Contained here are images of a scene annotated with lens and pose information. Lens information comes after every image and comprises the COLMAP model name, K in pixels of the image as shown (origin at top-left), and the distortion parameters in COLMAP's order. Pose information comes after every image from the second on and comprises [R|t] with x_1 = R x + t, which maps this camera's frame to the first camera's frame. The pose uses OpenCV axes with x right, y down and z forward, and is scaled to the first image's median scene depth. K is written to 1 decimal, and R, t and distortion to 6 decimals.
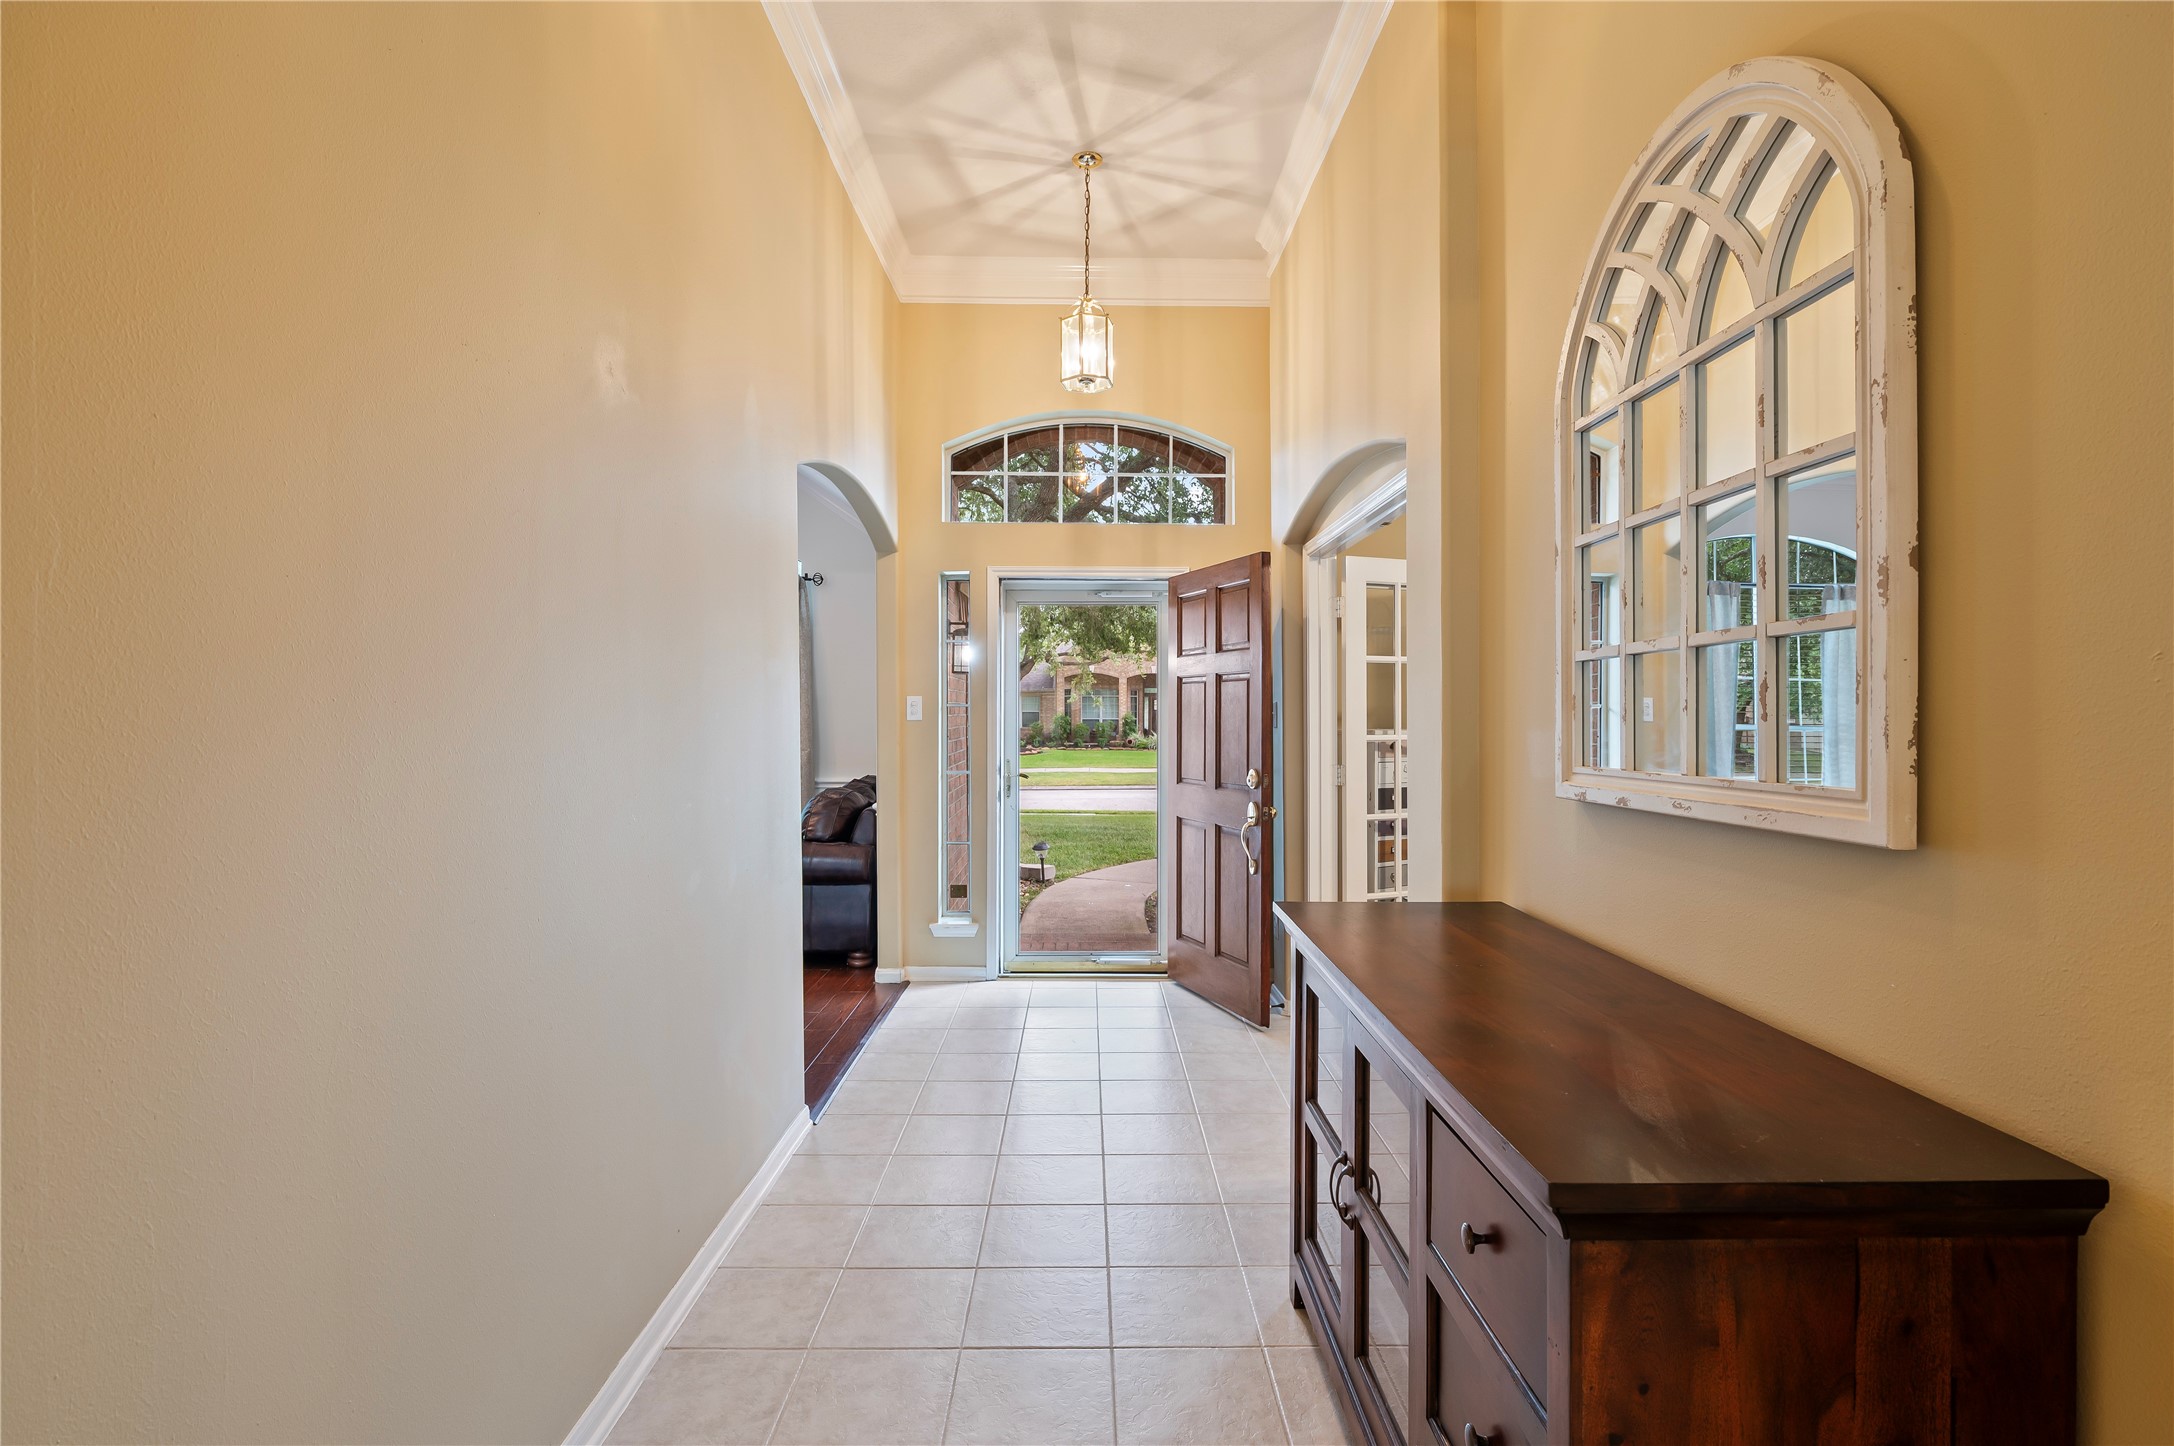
lens RADIAL K [[1001.1, 0, 1089.6], [0, 1001.1, 722.6], [0, 0, 1]] dist [-0.011921, 0.001757]
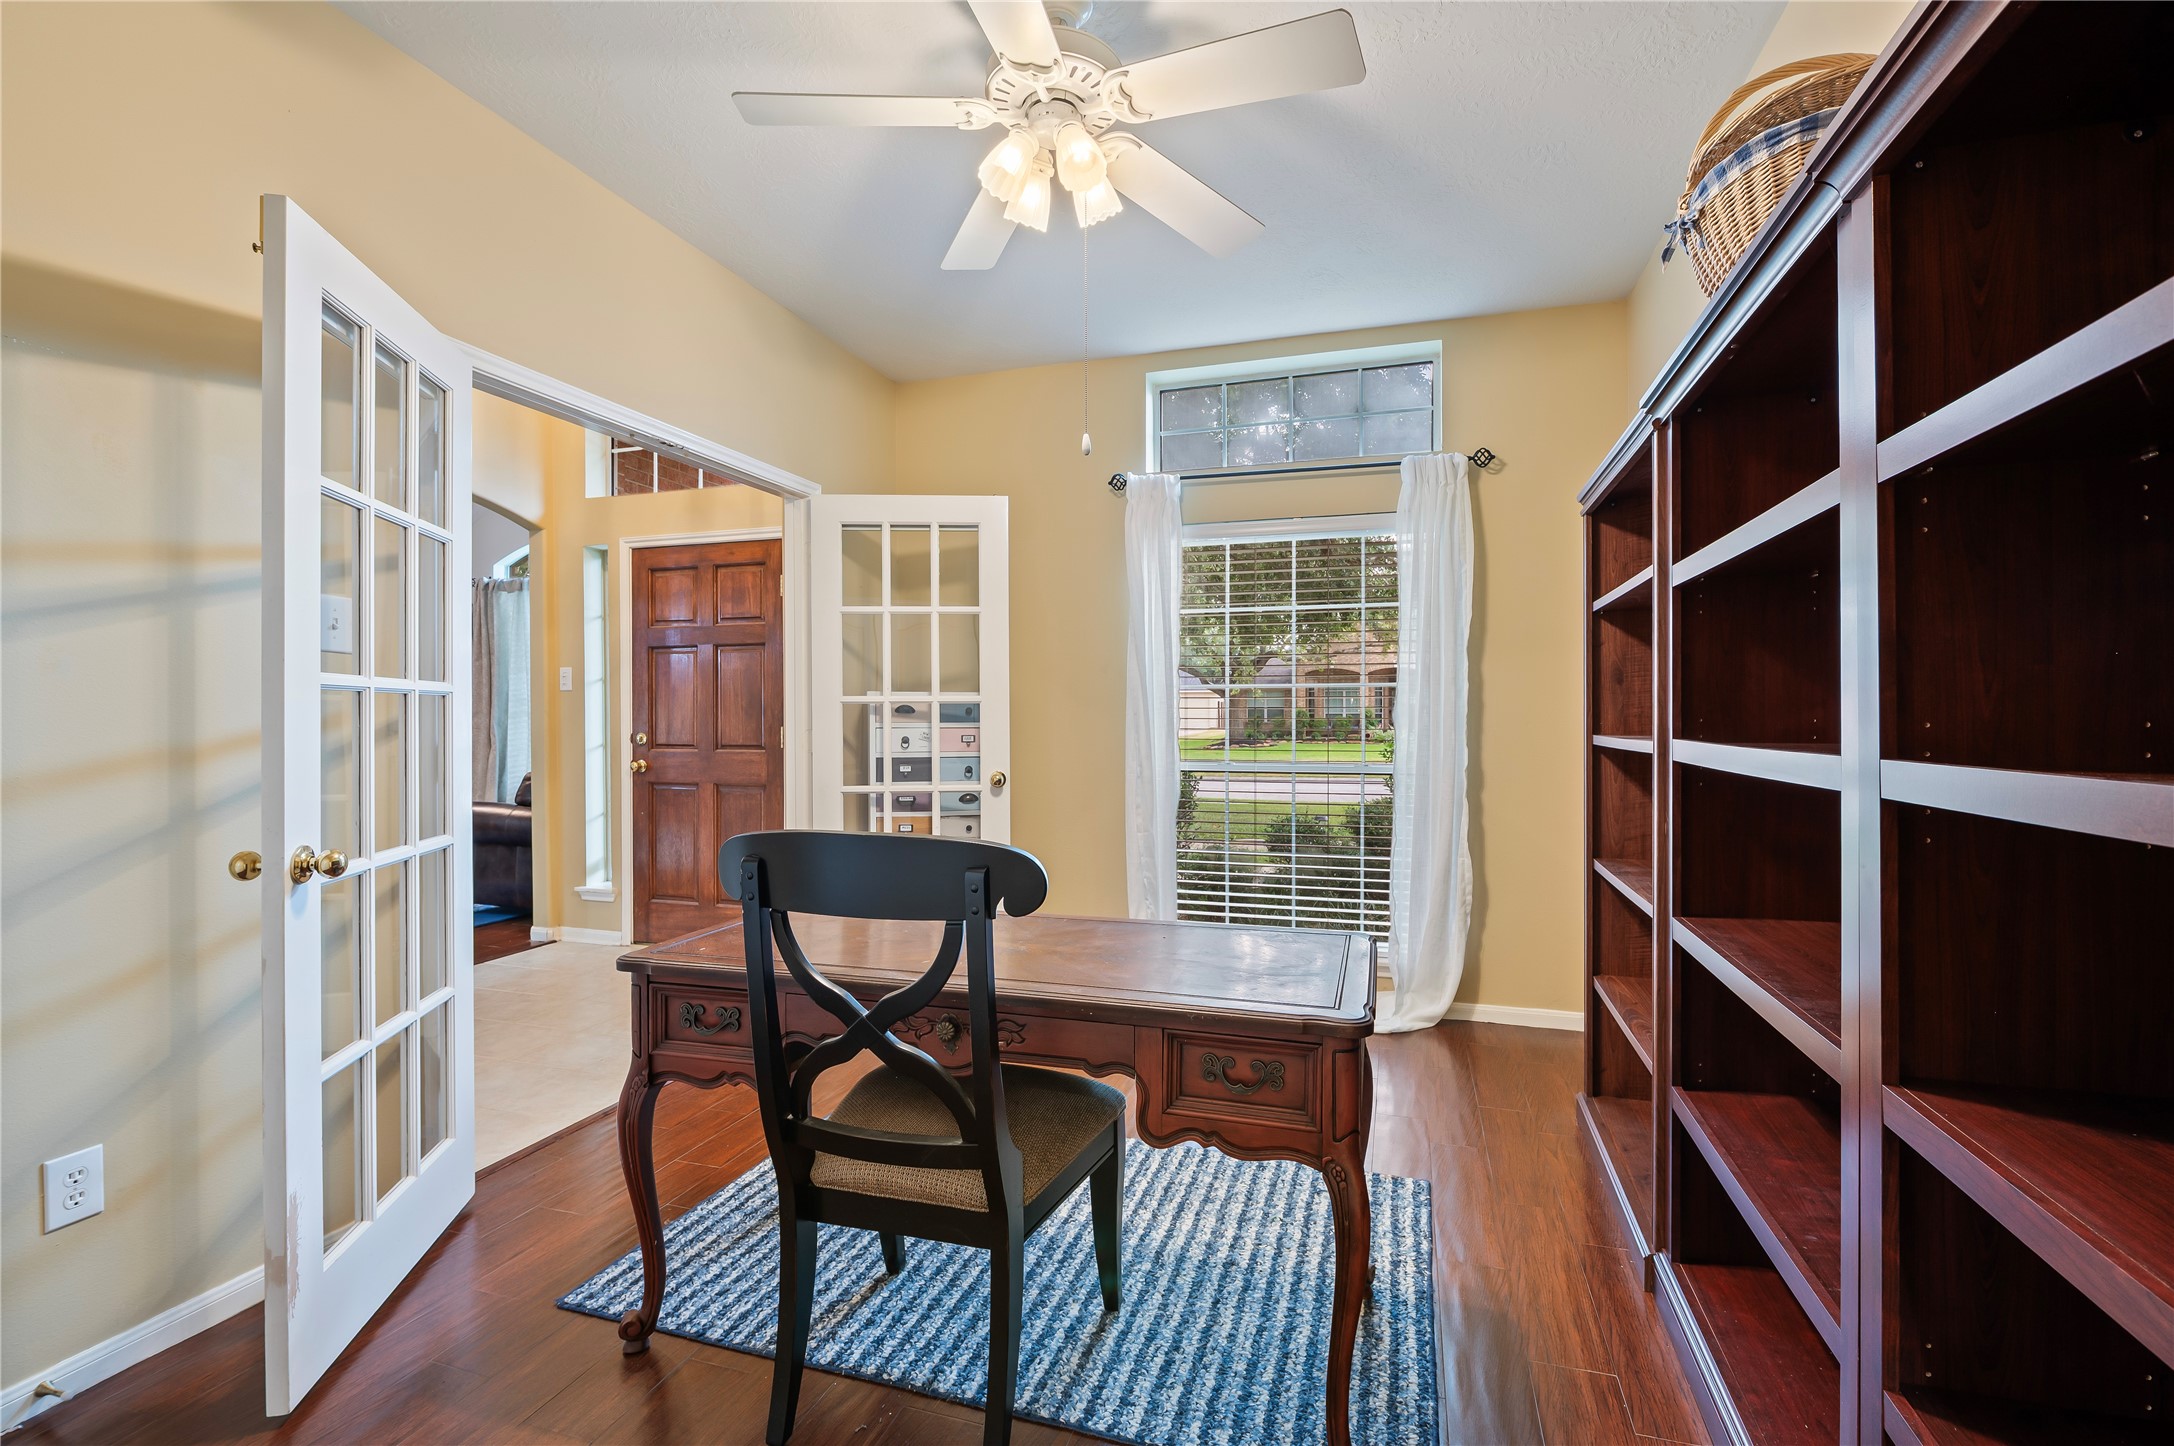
lens RADIAL K [[946.7, 0, 1101.1], [0, 946.7, 719.0], [0, 0, 1]] dist [-0.010188, 0.000015]
pose [[0.945094, -0.002043, -0.326791, 0.673630], [0.001458, 0.999997, -0.002035, 0.030590], [0.326794, 0.001446, 0.945094, 0.257065]]
